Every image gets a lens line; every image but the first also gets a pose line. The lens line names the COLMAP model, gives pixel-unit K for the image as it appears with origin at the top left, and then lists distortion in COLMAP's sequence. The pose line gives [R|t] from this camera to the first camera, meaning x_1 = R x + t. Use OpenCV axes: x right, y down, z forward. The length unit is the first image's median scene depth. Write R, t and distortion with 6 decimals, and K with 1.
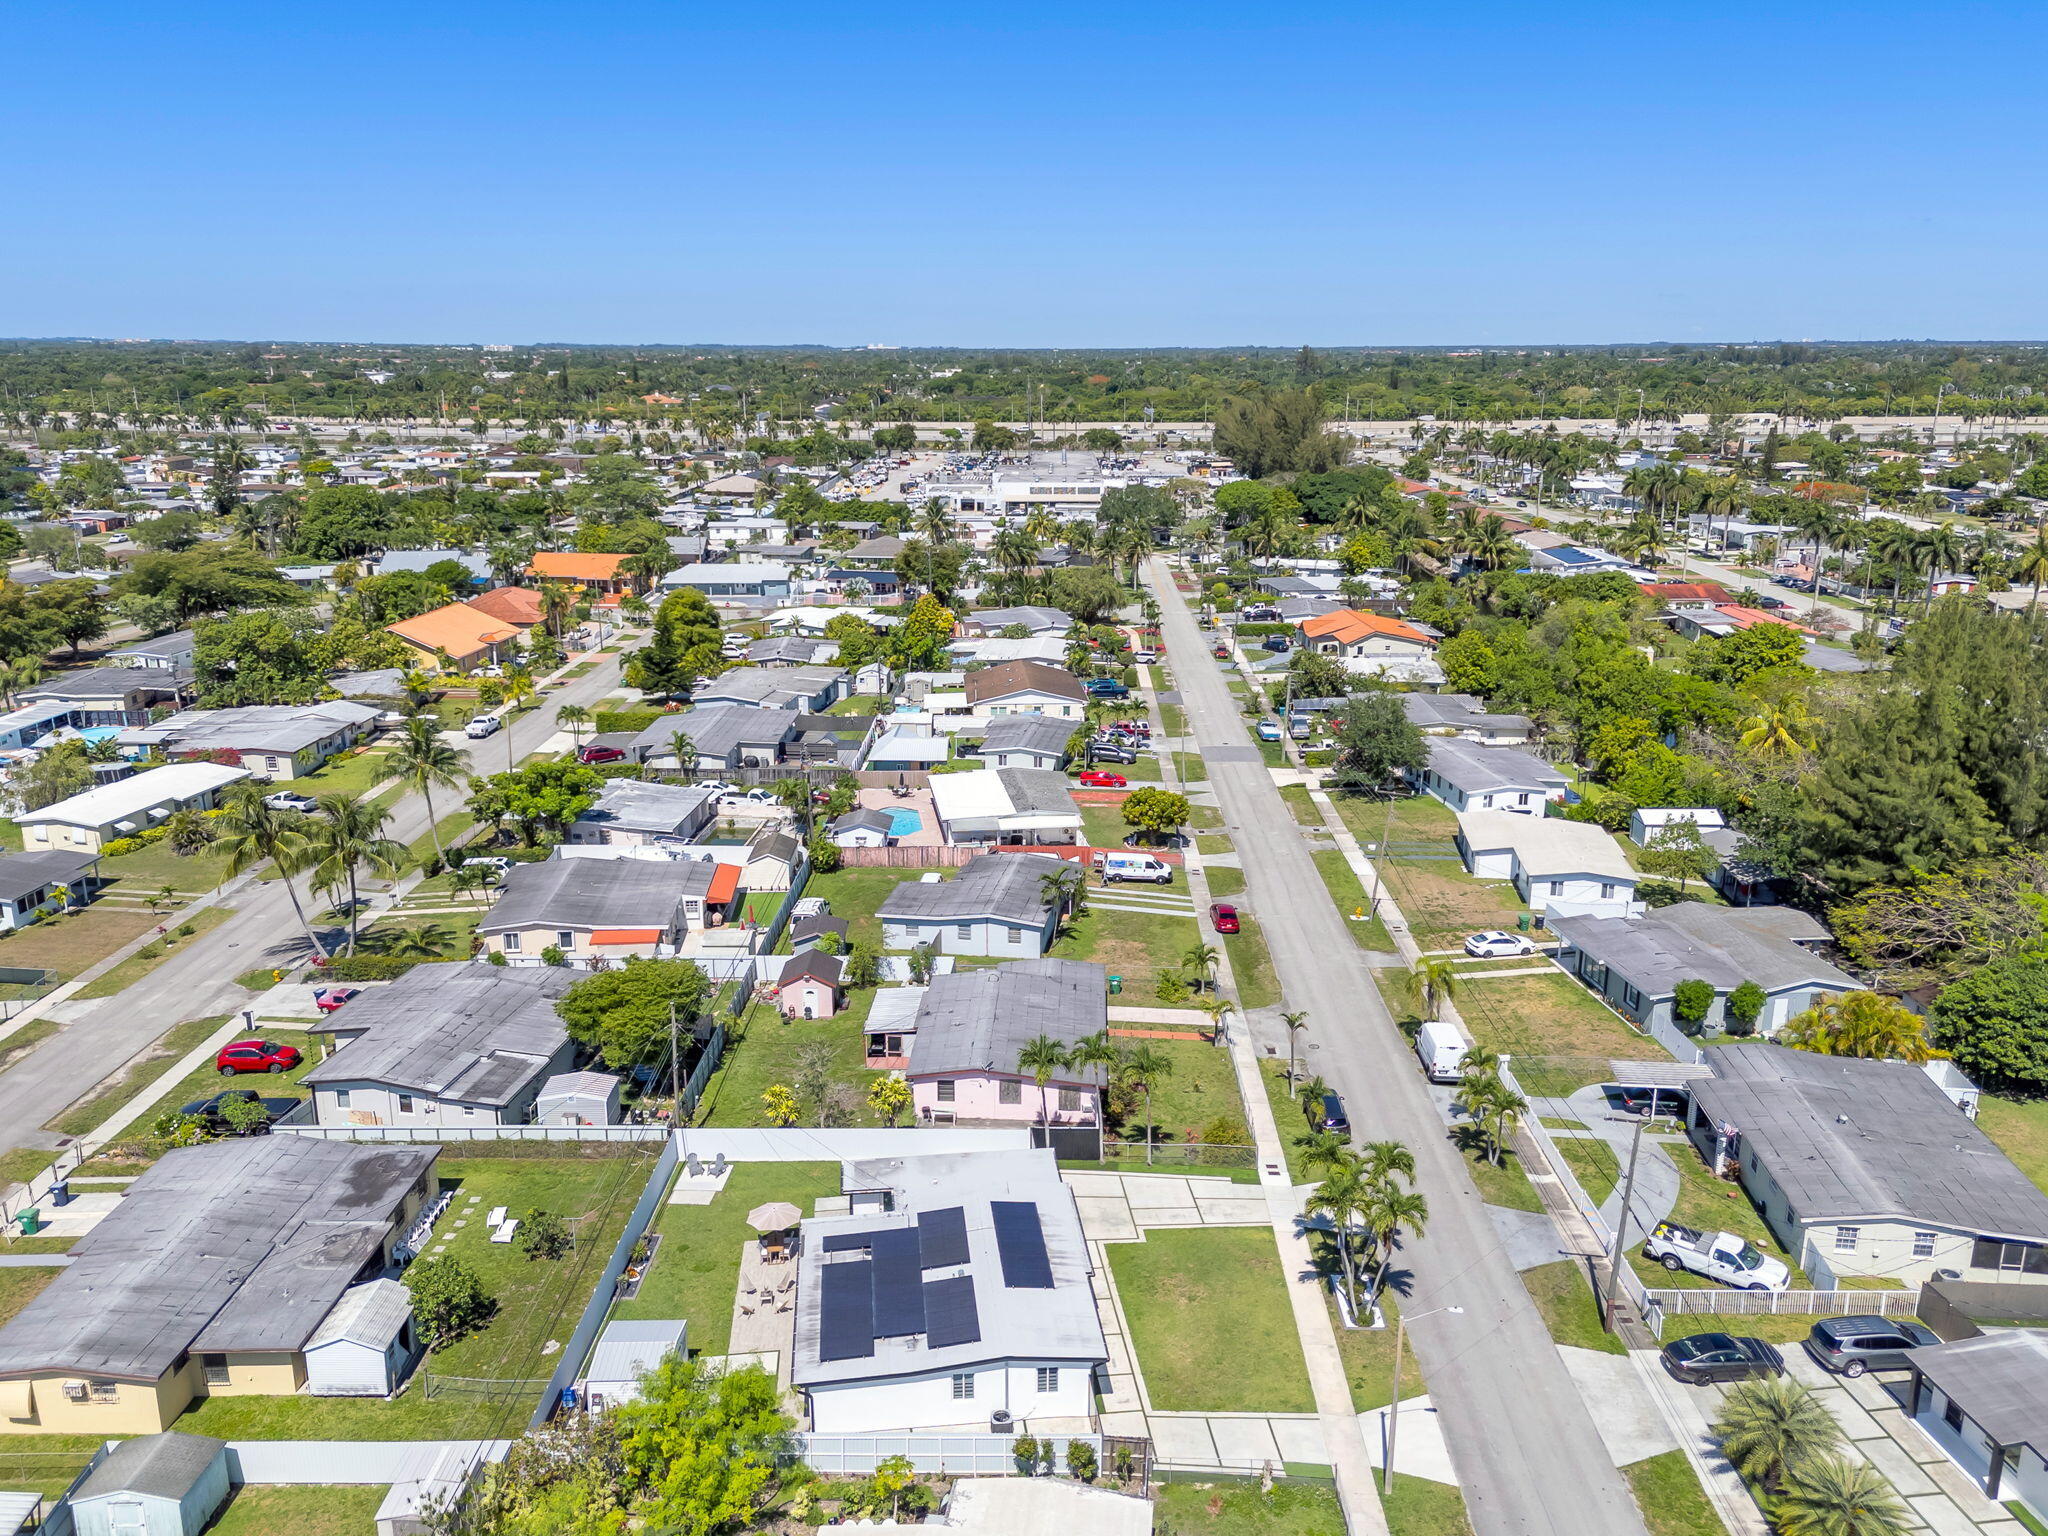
lens RADIAL K [[1509.3, 0, 1018.5], [0, 1509.3, 759.3], [0, 0, 1]] dist [0.103293, -0.076876]
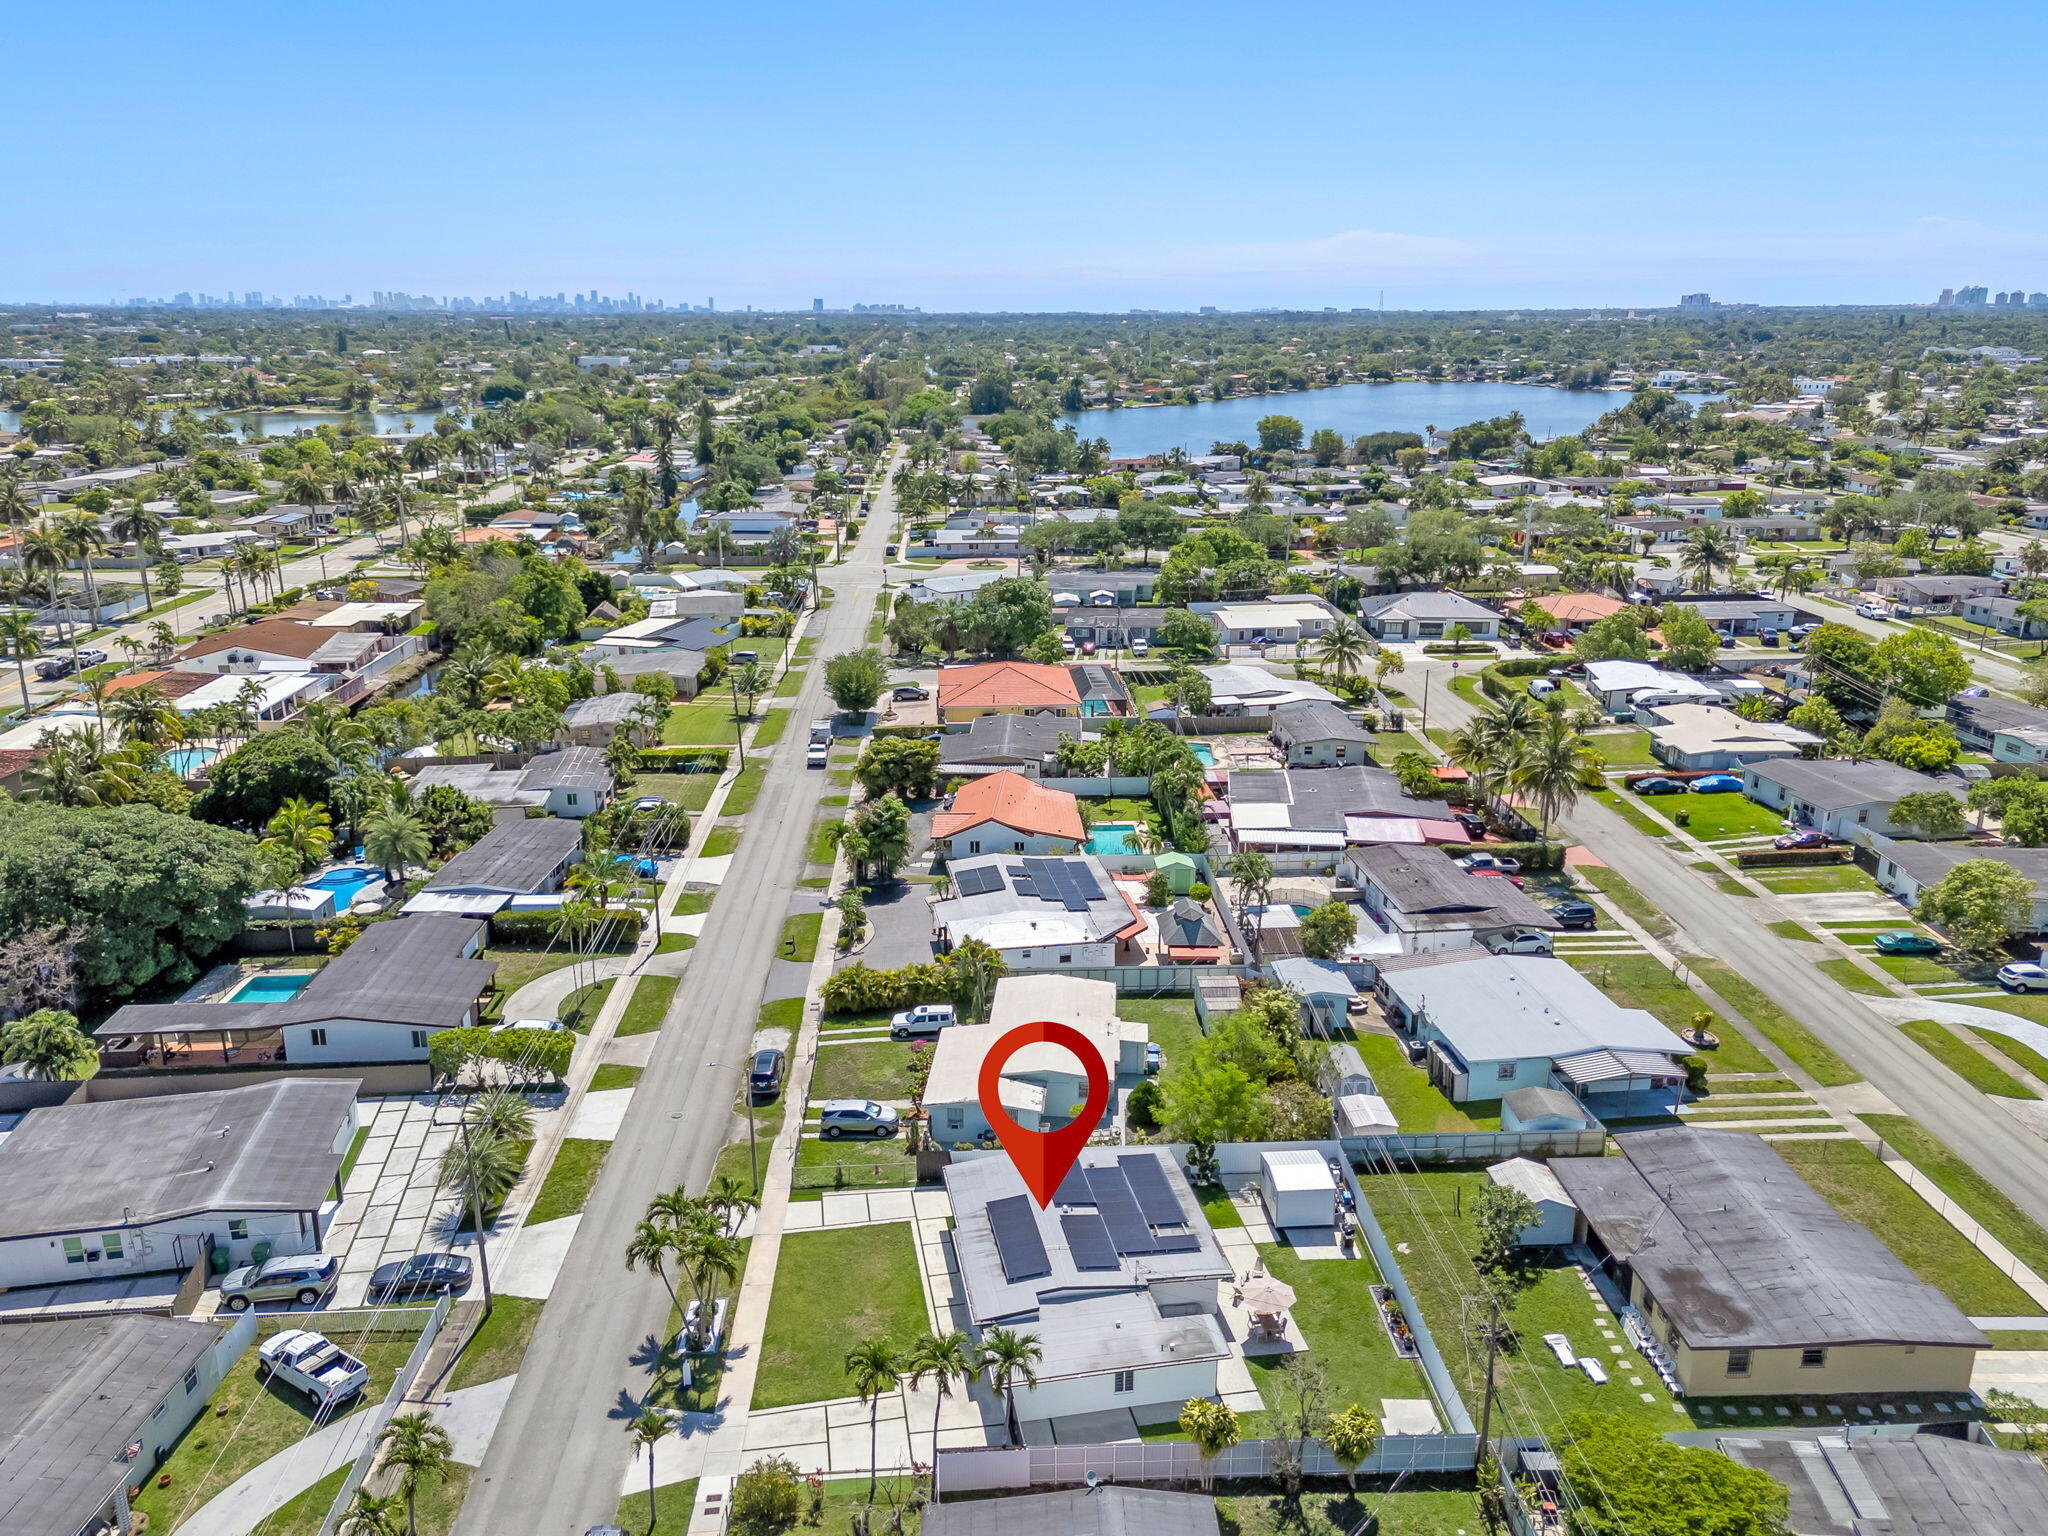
lens RADIAL K [[1509.3, 0, 1018.5], [0, 1509.3, 759.3], [0, 0, 1]] dist [0.103293, -0.076876]
pose [[-0.997631, 0.021881, -0.065222, 0.060112], [-0.015500, 0.852202, 0.522983, -0.507831], [0.067026, 0.522755, -0.849844, 1.612645]]
